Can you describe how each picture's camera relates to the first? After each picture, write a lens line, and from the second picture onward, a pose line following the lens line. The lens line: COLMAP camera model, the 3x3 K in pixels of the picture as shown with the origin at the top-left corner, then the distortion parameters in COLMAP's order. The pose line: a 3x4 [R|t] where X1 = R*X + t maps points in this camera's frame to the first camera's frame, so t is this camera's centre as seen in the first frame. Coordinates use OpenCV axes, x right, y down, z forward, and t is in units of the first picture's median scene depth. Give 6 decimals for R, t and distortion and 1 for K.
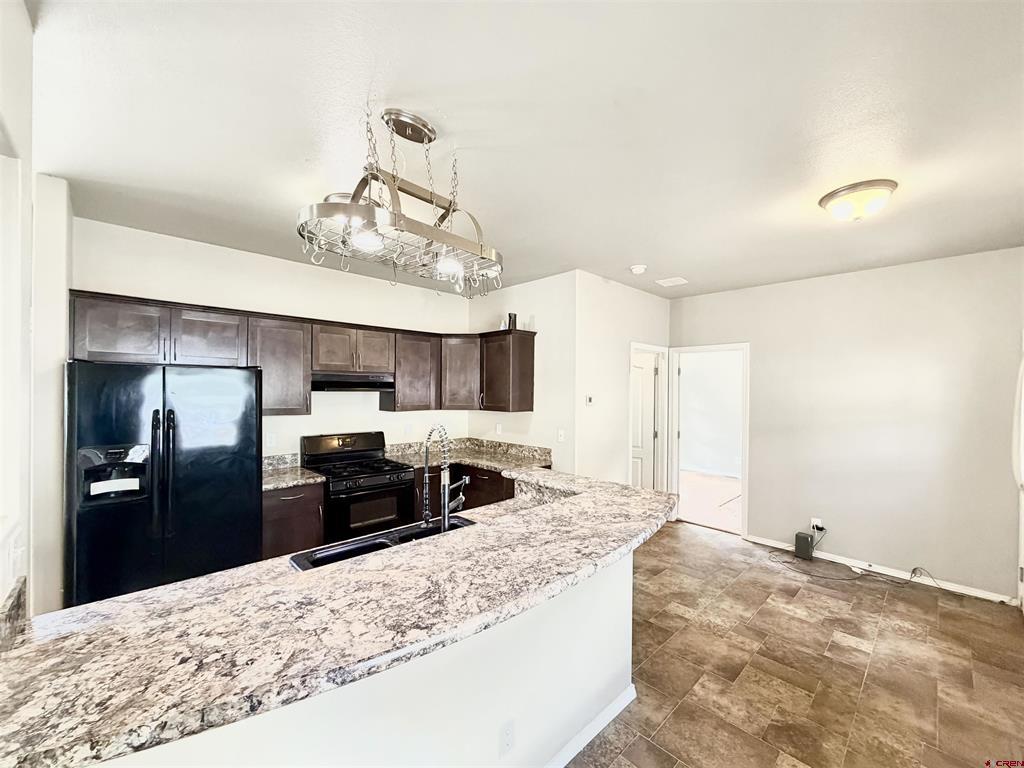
lens RADIAL K [[430.4, 0, 498.4], [0, 430.4, 389.4], [0, 0, 1]] dist [0.002596, 0.000137]
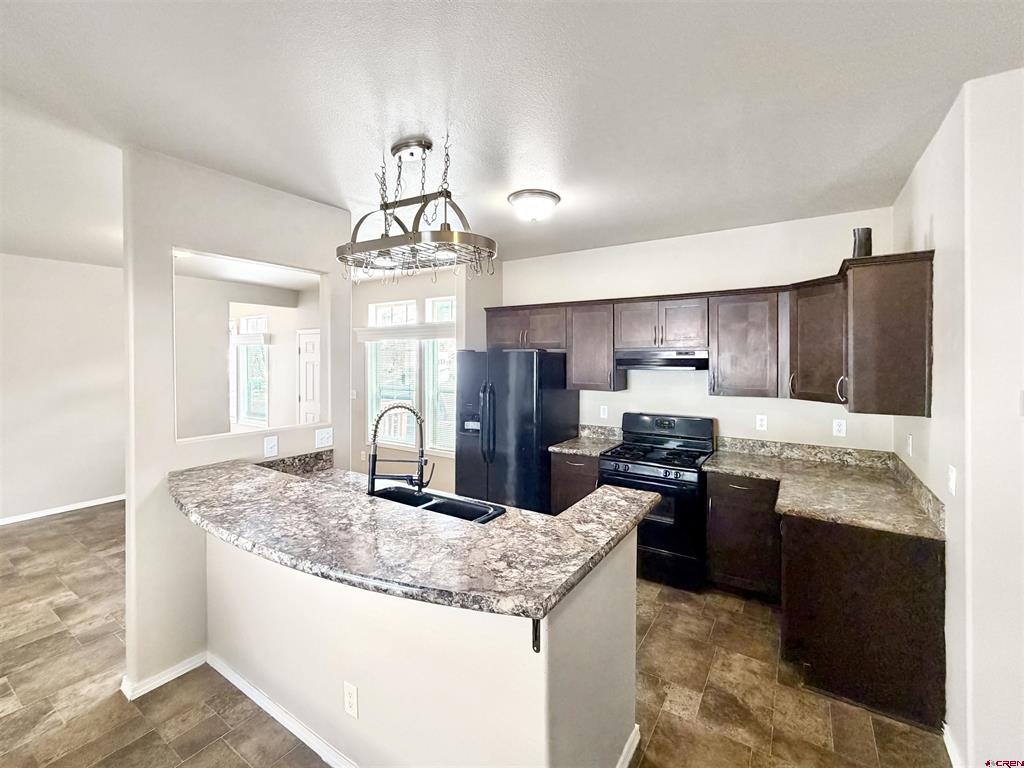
lens RADIAL K [[439.4, 0, 511.2], [0, 439.4, 363.8], [0, 0, 1]] dist [0.001895, 0.000189]
pose [[0.220170, 0.003723, -0.975454, 0.638180], [0.004057, 0.999981, 0.004733, -0.017128], [0.975453, -0.004999, 0.220151, 0.625231]]
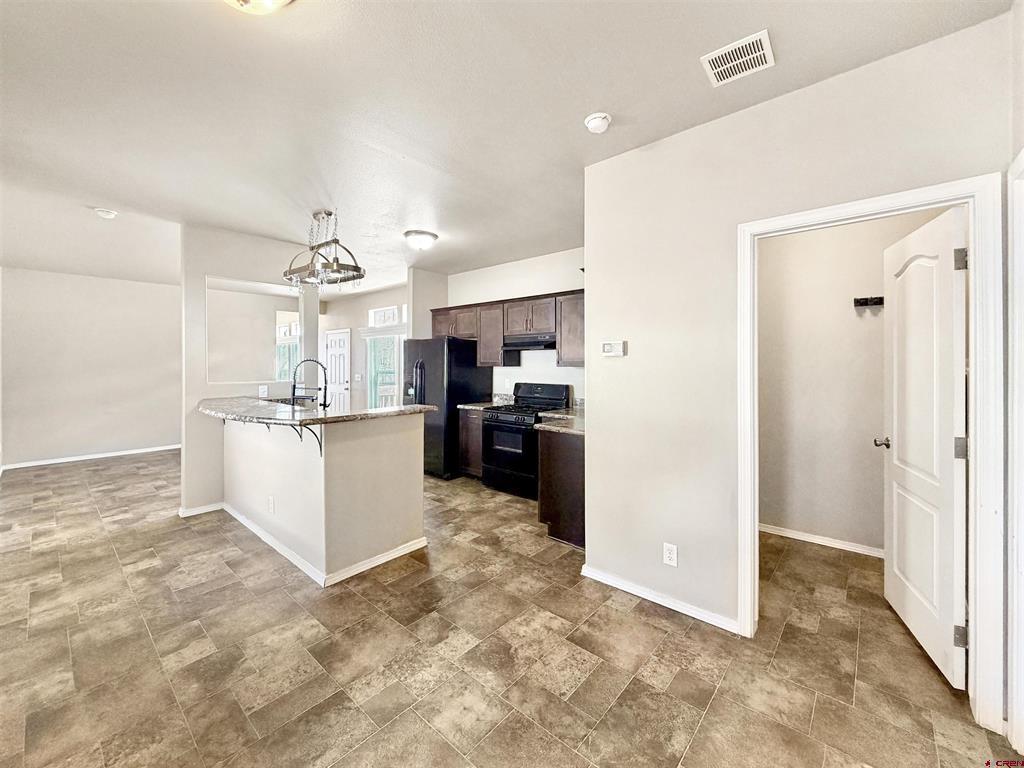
lens RADIAL K [[407.7, 0, 493.0], [0, 407.7, 366.2], [0, 0, 1]] dist [-0.001524, -0.000253]
pose [[0.070148, 0.001295, -0.997536, 1.104038], [-0.000724, 0.999999, 0.001248, 0.065999], [0.997536, 0.000634, 0.070149, 1.031265]]
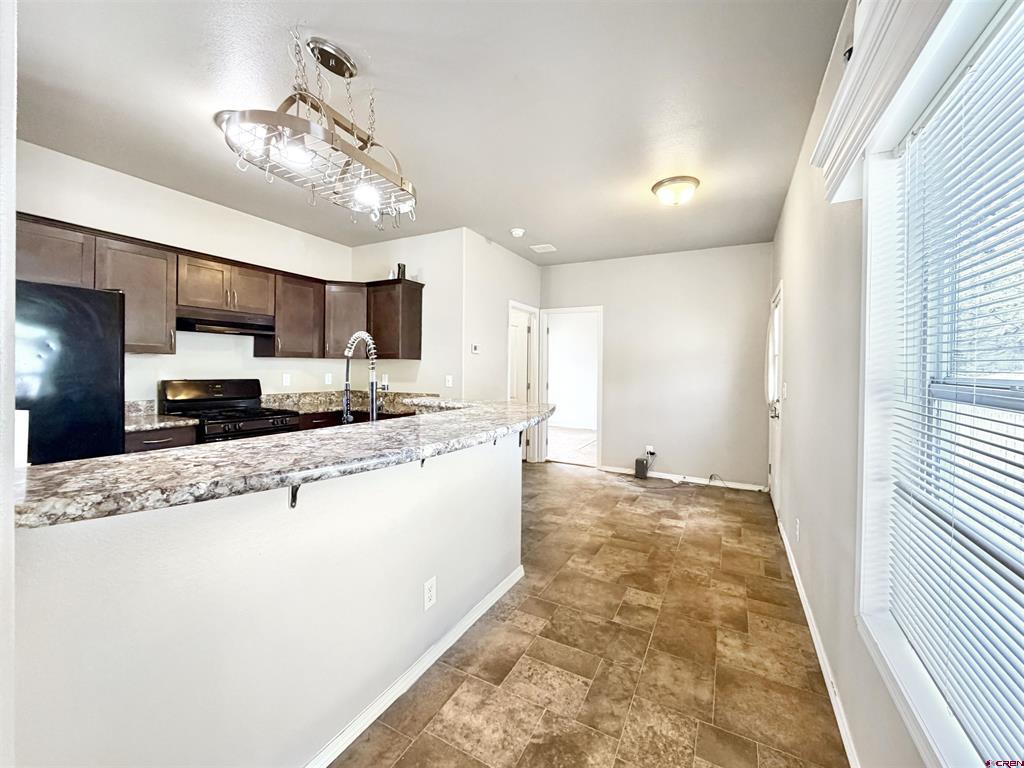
lens RADIAL K [[439.4, 0, 511.2], [0, 439.4, 363.8], [0, 0, 1]] dist [0.001895, 0.000189]
pose [[0.945268, 0.004442, 0.326265, -0.085688], [-0.002045, 0.999968, -0.007689, 0.097875], [-0.326289, 0.006601, 0.945247, -0.109522]]
